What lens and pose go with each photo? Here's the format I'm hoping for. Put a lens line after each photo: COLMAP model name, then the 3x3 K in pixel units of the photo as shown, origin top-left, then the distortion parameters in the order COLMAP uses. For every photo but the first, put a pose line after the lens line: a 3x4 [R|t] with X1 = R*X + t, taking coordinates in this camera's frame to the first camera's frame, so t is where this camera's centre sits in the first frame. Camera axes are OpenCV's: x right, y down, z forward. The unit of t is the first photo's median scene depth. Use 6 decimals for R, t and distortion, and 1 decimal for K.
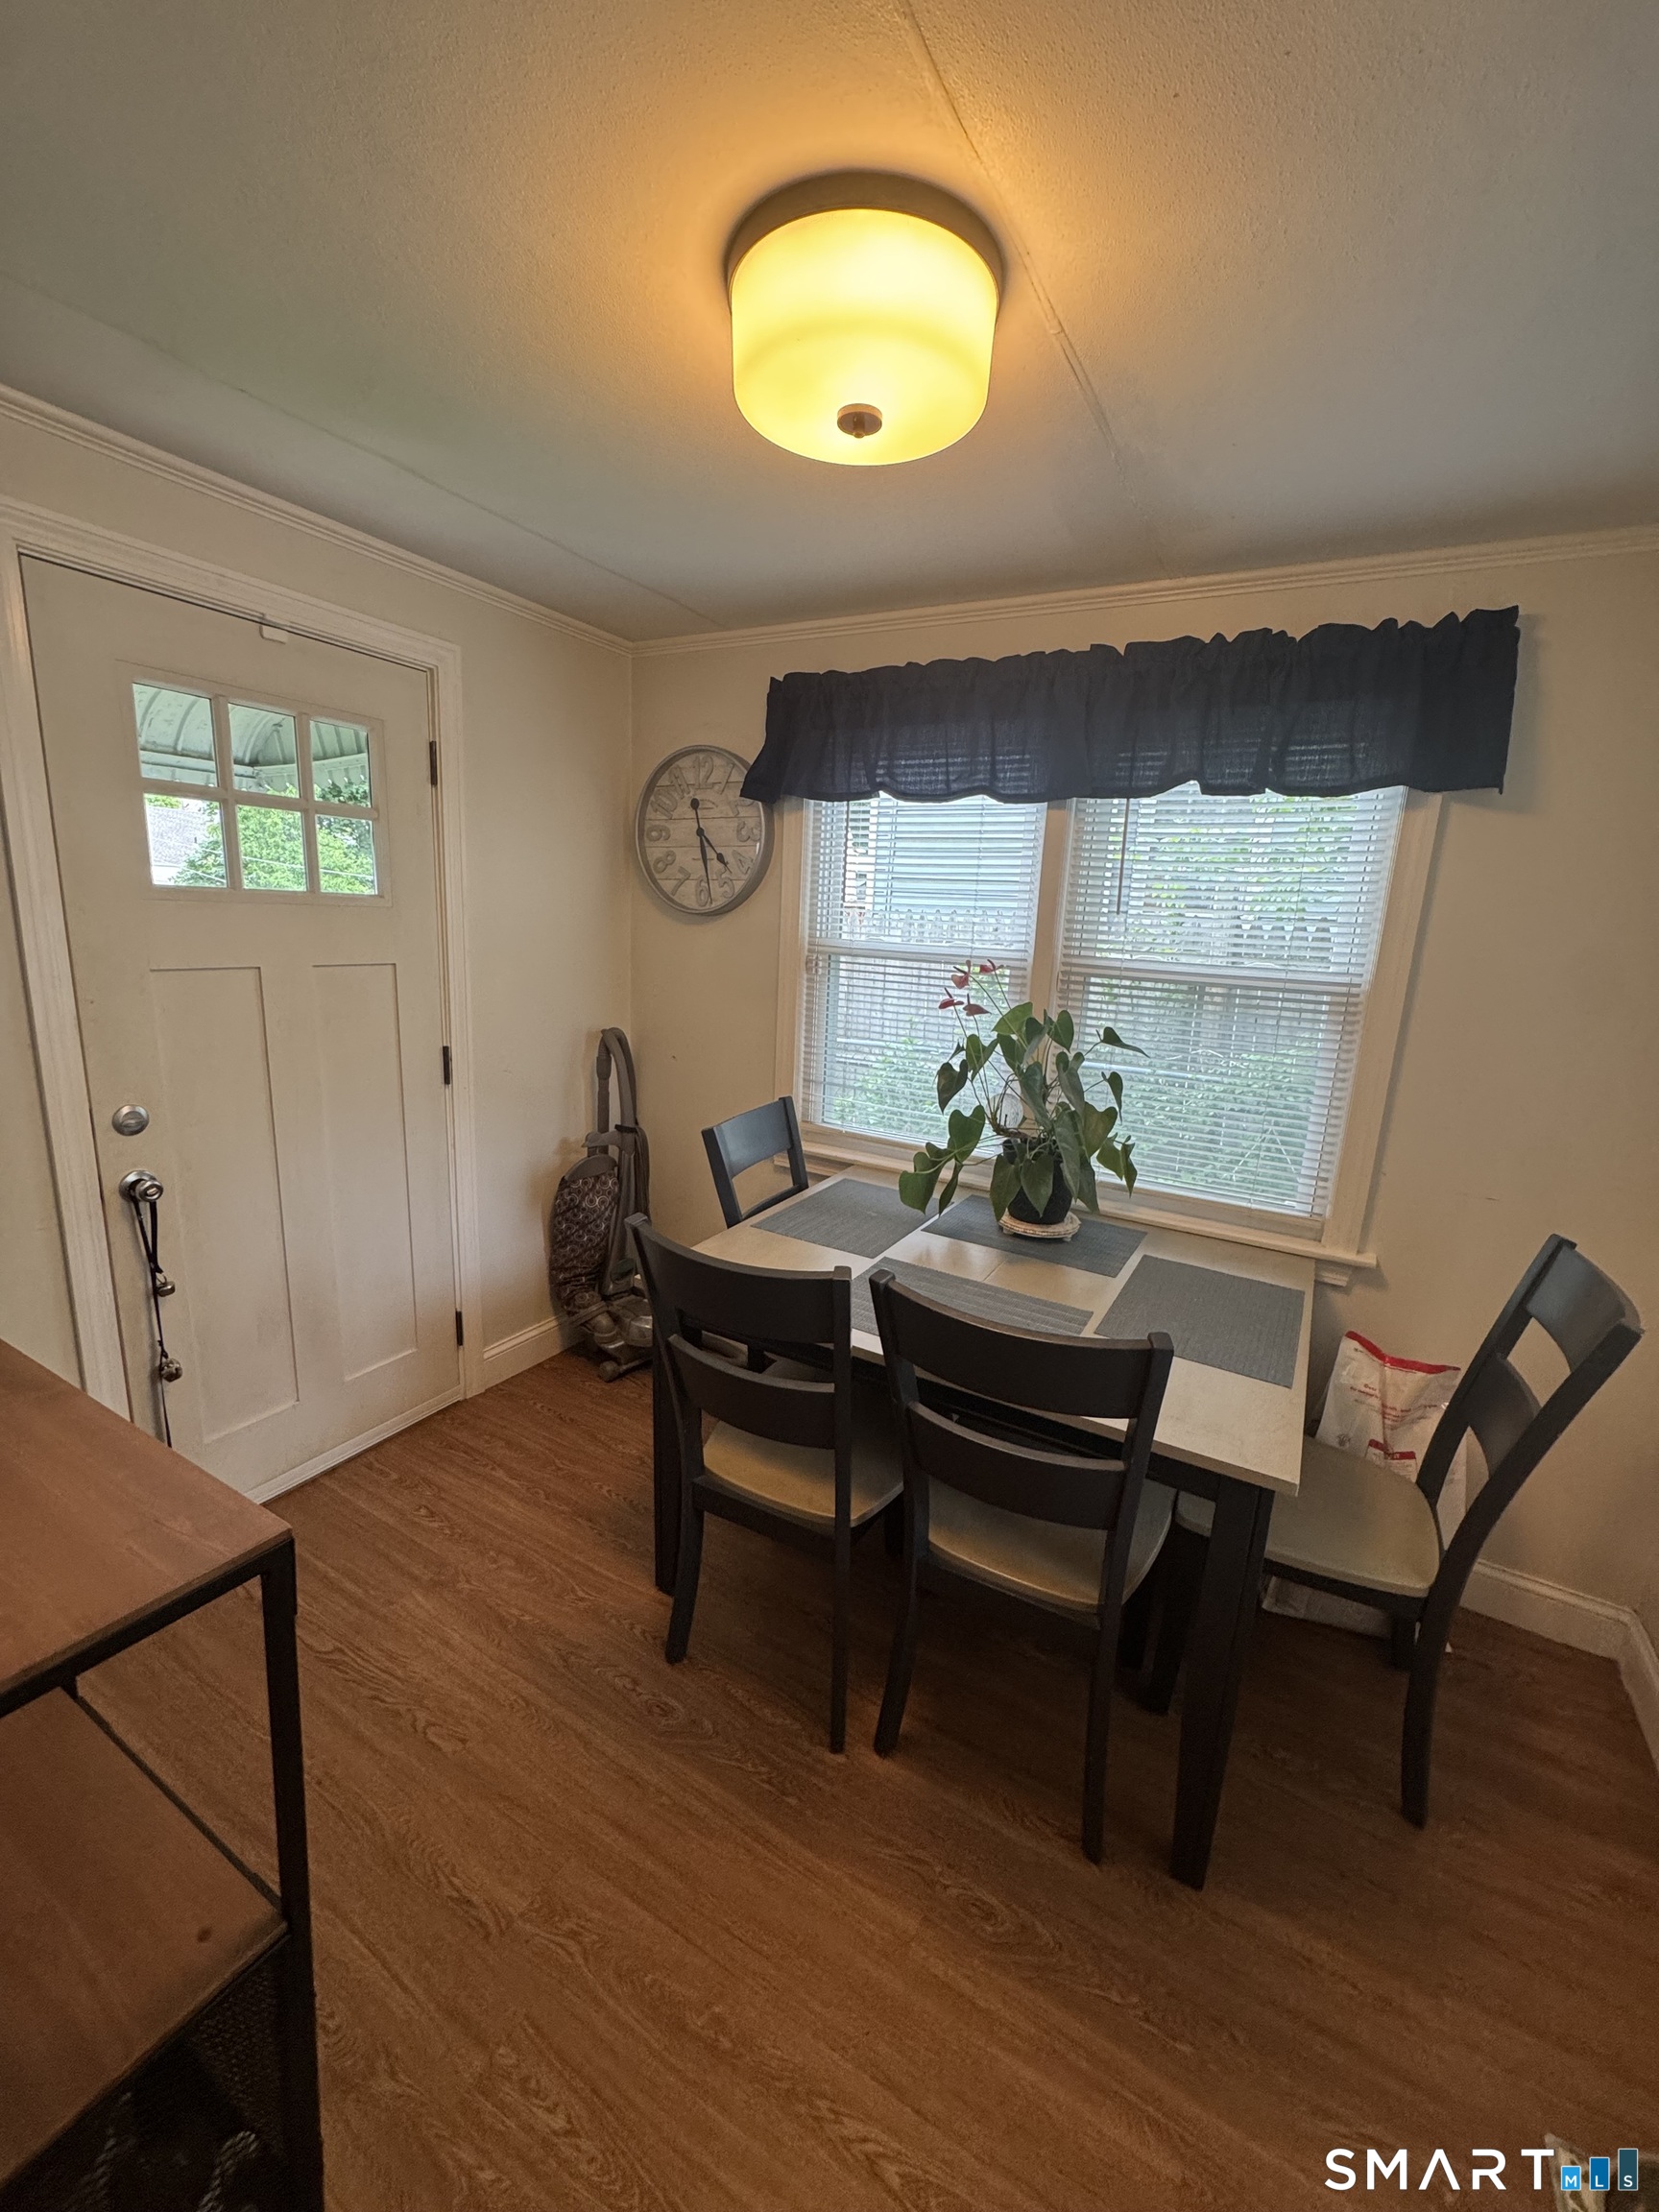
lens RADIAL K [[887.1, 0, 835.6], [0, 887.1, 1108.0], [0, 0, 1]] dist [-0.003047, 0.000430]
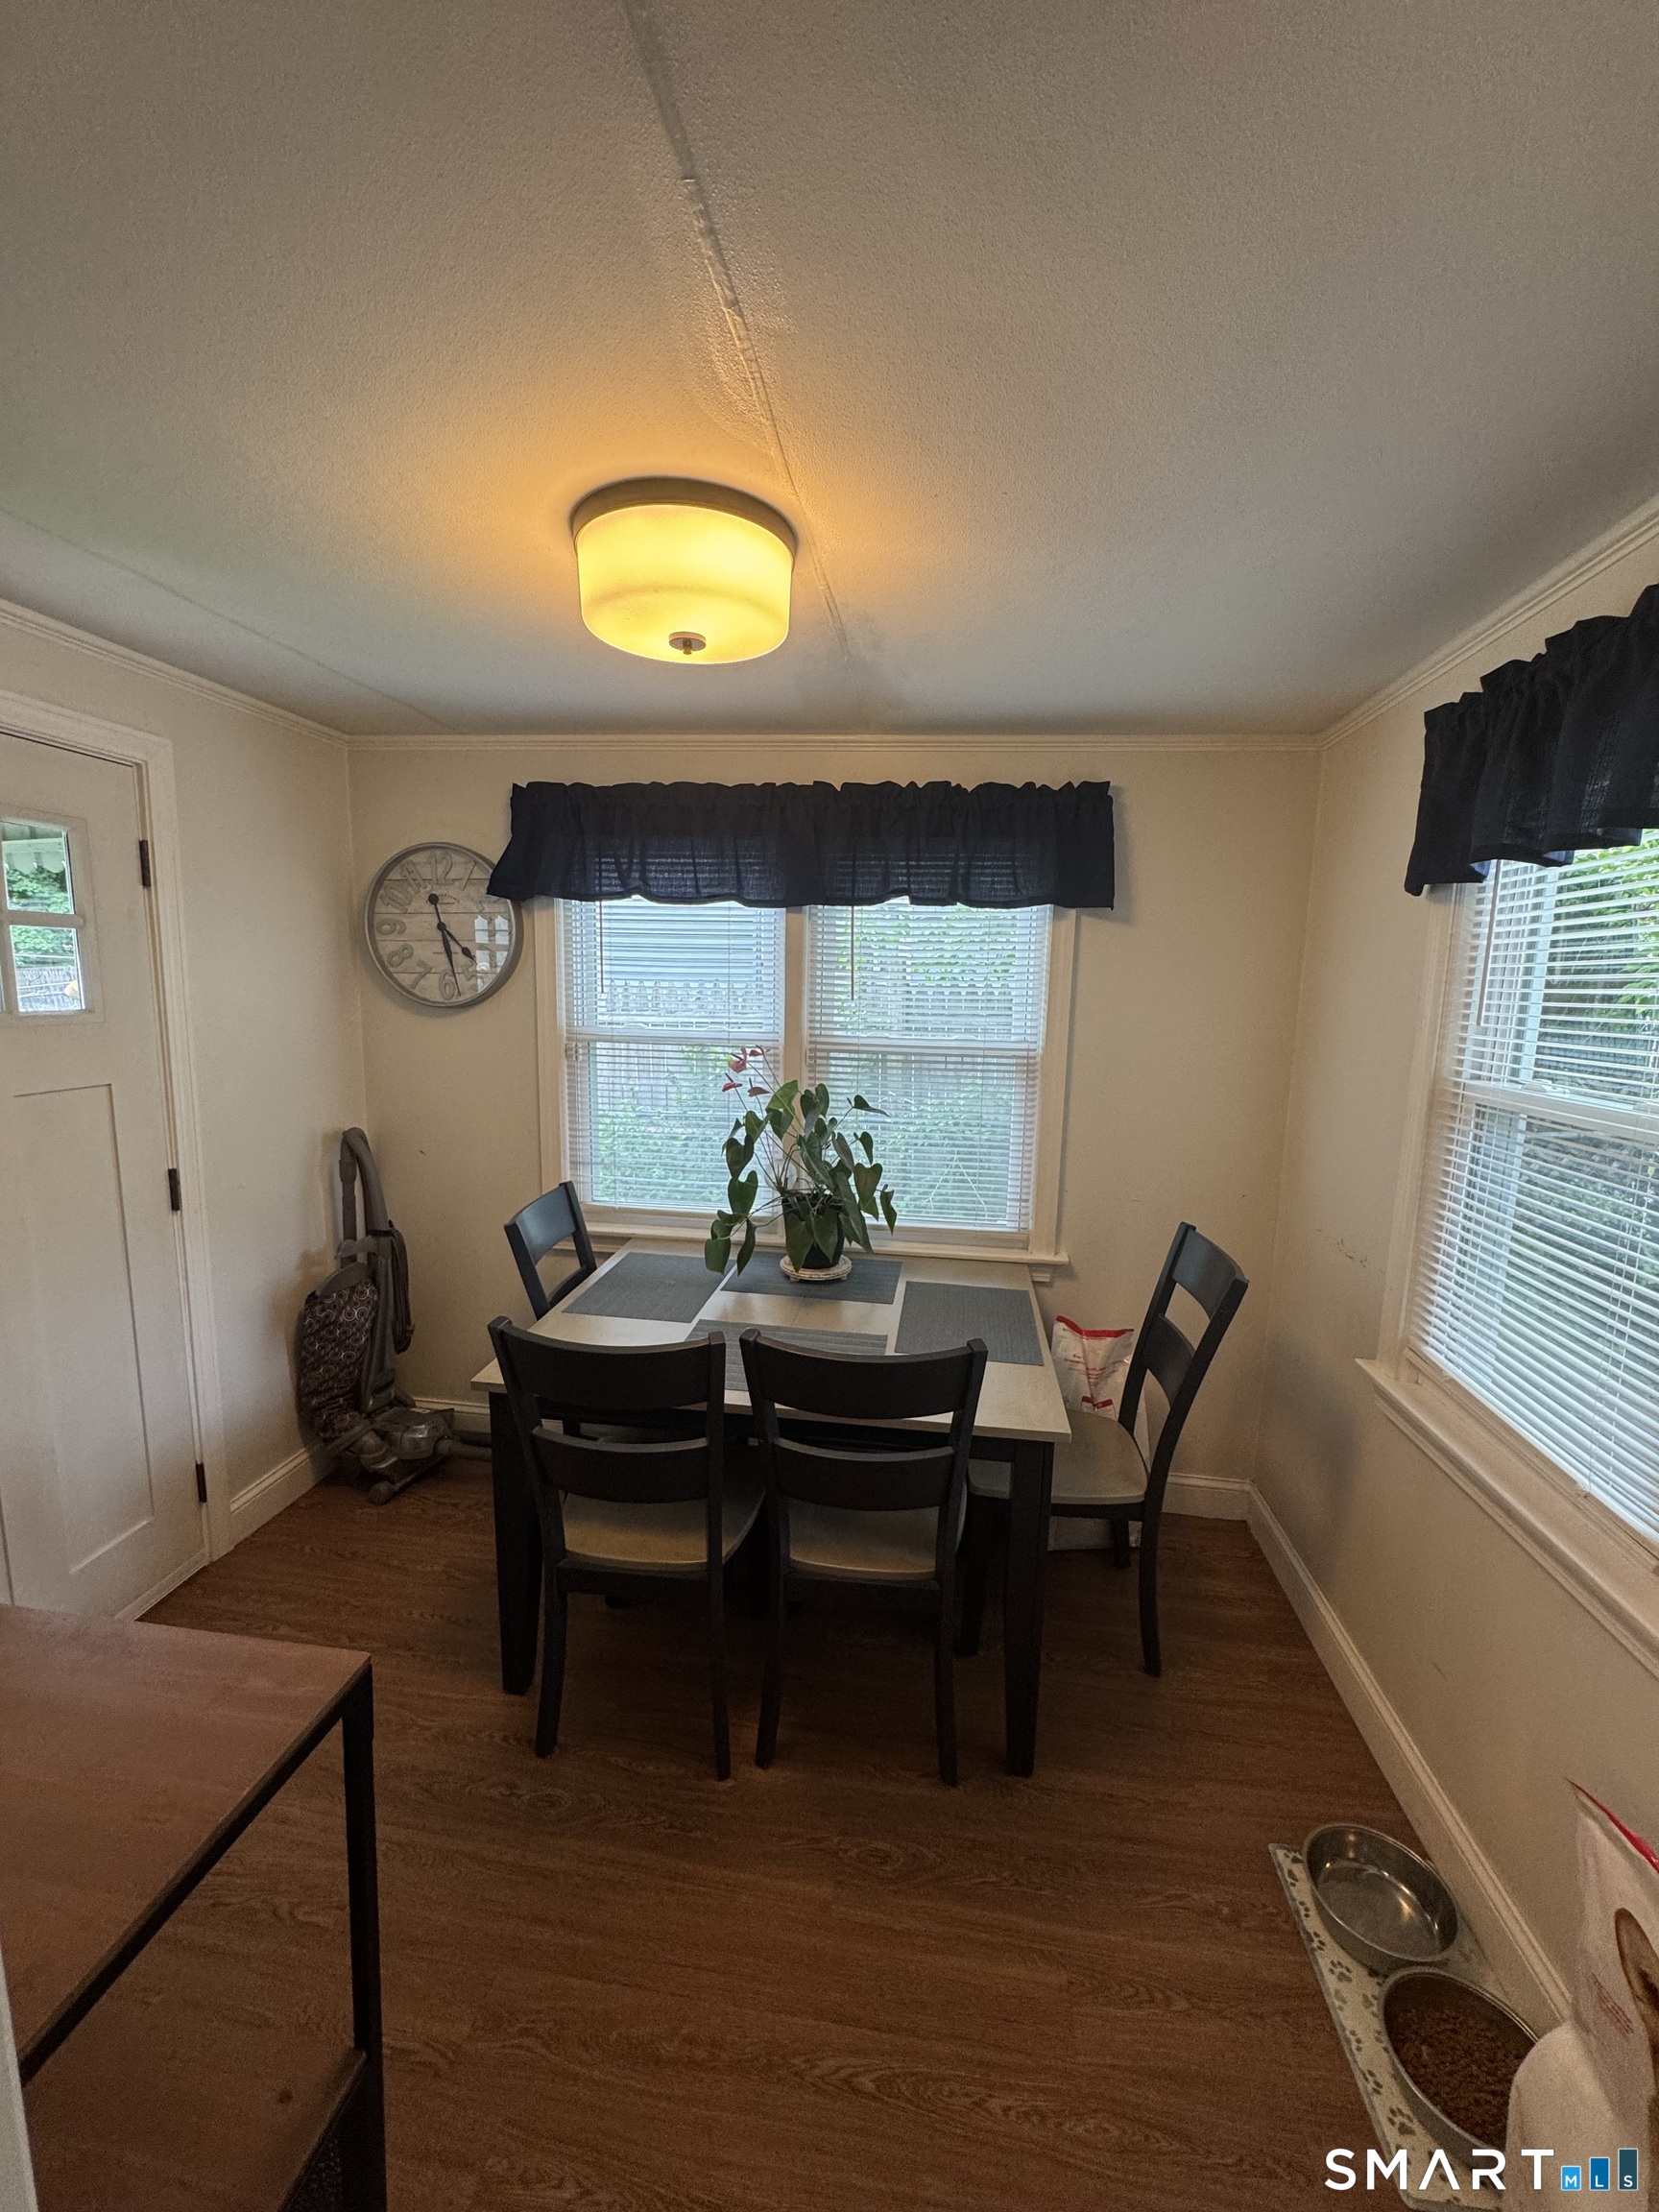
lens RADIAL K [[887.1, 0, 835.6], [0, 887.1, 1108.0], [0, 0, 1]] dist [-0.003047, 0.000430]
pose [[0.926167, -0.082664, 0.367942, -0.158992], [0.101960, 0.994232, -0.033279, -0.036804], [-0.363069, 0.068337, 0.929253, -0.096877]]
